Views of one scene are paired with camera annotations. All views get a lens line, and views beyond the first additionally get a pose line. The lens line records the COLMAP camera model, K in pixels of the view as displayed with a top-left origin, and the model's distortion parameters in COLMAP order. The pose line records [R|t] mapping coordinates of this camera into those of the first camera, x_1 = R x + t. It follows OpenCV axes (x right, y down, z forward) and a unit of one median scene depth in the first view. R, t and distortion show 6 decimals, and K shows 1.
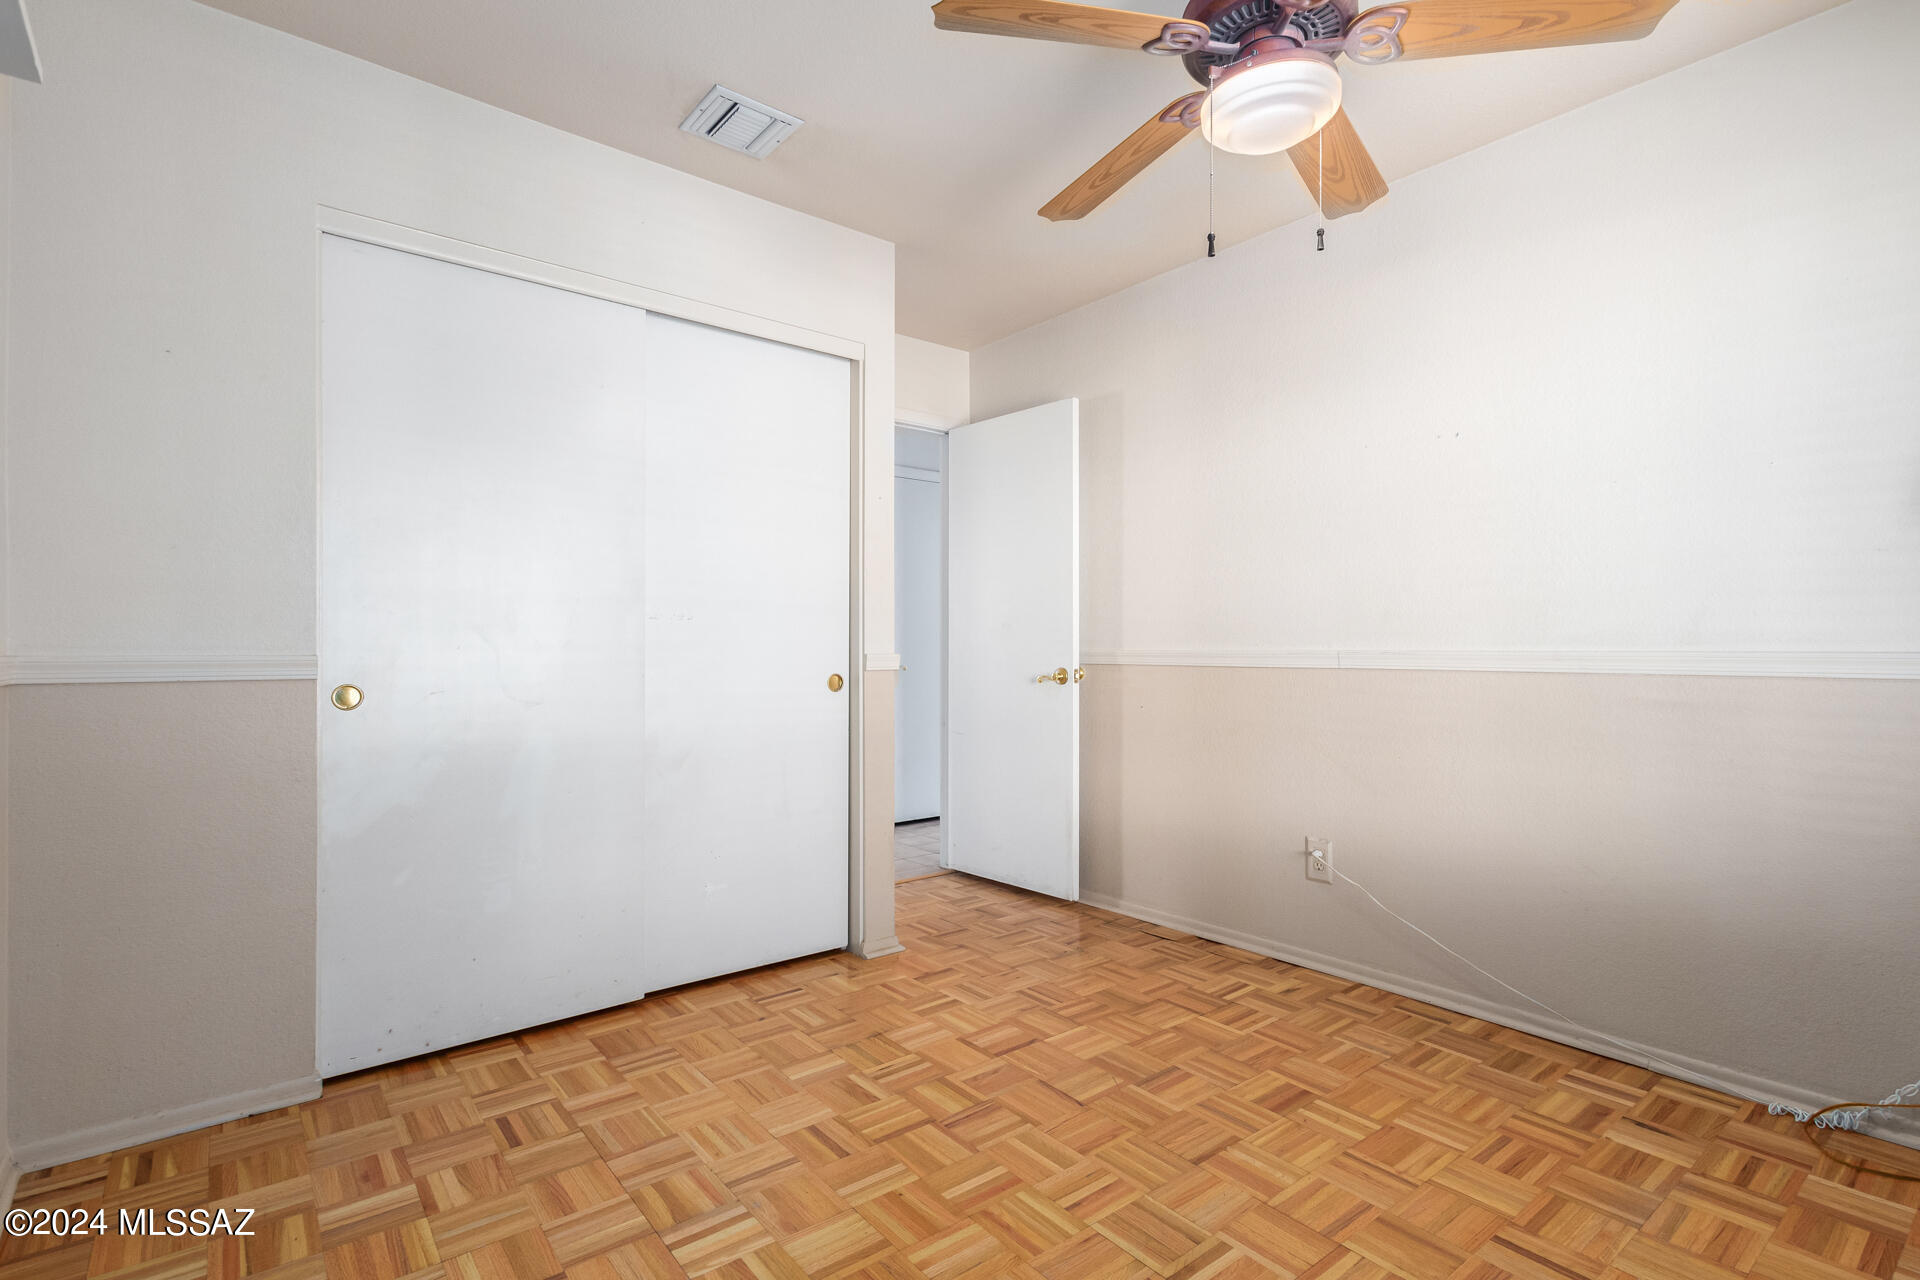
lens RADIAL K [[919.3, 0, 960.8], [0, 919.3, 642.2], [0, 0, 1]] dist [0.005829, -0.000173]
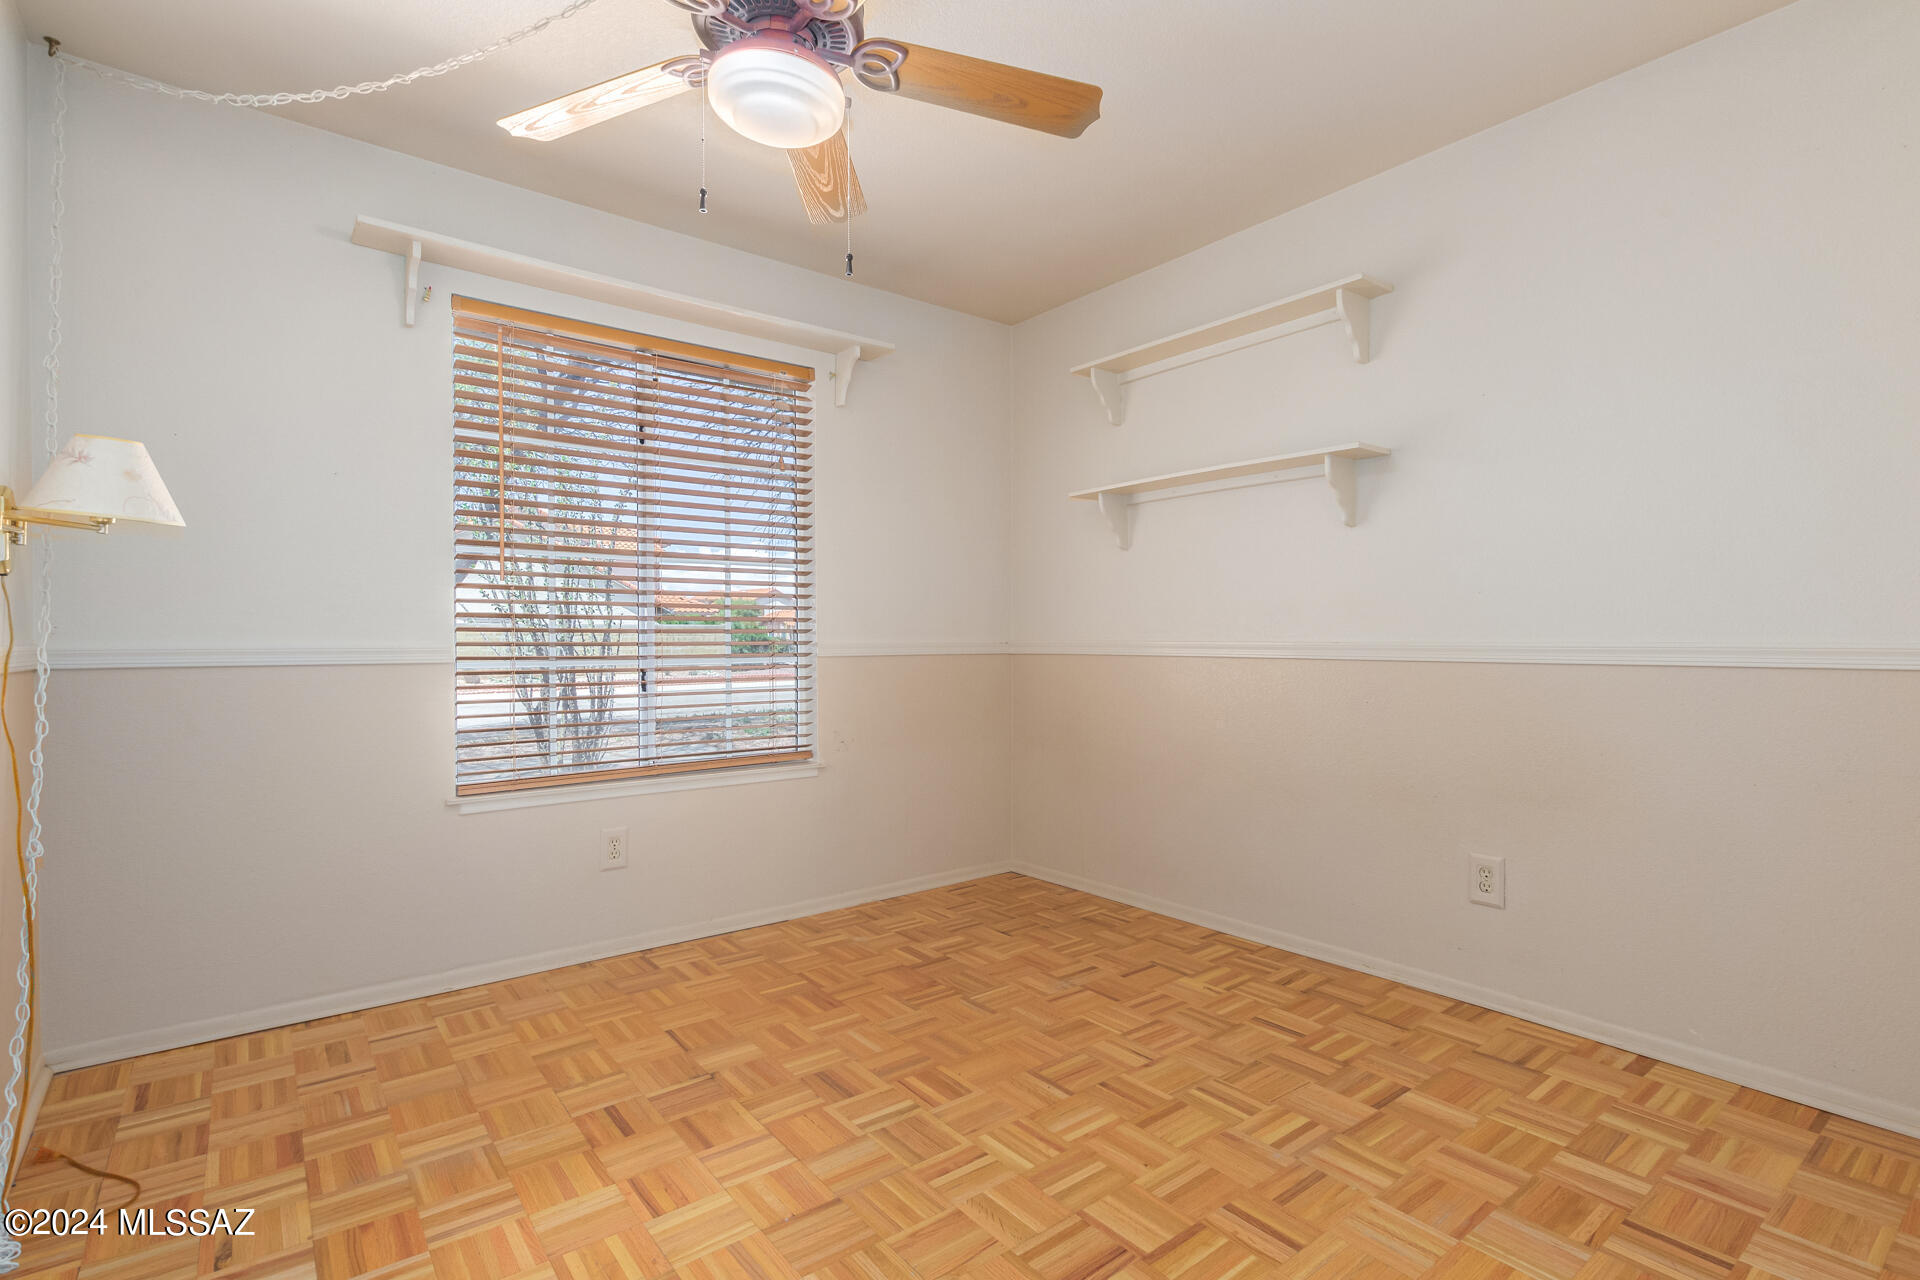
lens RADIAL K [[919.3, 0, 960.1], [0, 919.3, 640.4], [0, 0, 1]] dist [0.005829, -0.000173]
pose [[-0.999950, 0.001677, 0.009825, 0.128621], [0.001644, 0.999993, -0.003418, 0.014697], [-0.009831, -0.003401, -0.999946, 1.987901]]
